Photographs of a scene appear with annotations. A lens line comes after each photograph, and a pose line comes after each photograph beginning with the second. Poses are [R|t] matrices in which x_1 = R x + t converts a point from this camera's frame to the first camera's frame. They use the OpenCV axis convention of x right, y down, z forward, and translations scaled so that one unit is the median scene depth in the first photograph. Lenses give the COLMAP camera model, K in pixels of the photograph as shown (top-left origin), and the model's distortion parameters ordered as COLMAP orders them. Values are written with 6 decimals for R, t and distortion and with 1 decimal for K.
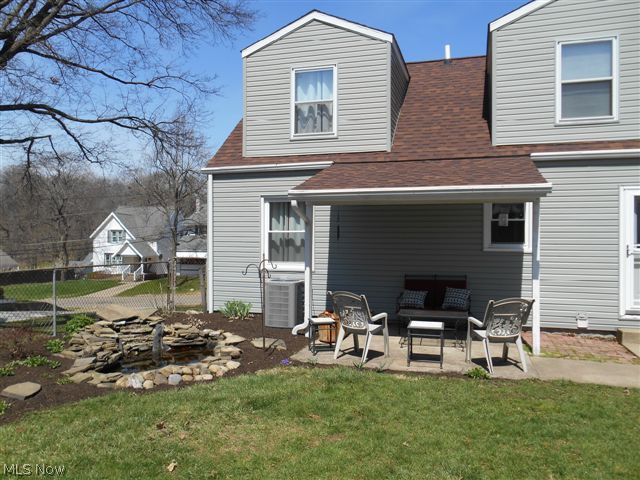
lens RADIAL K [[507.3, 0, 318.4], [0, 507.3, 237.2], [0, 0, 1]] dist [0.003851, 0.008803]
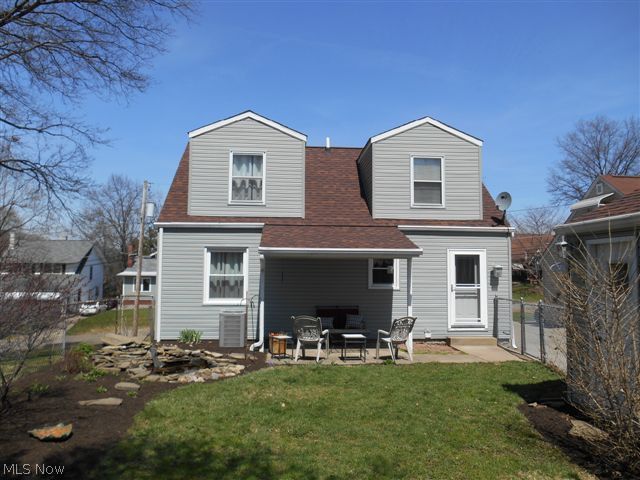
lens RADIAL K [[507.3, 0, 321.4], [0, 507.3, 240.8], [0, 0, 1]] dist [0.003851, 0.008803]
pose [[0.932143, 0.028127, 0.360997, -0.347927], [-0.003590, 0.997647, -0.068461, -0.011461], [-0.362073, 0.062520, 0.930051, -0.344261]]
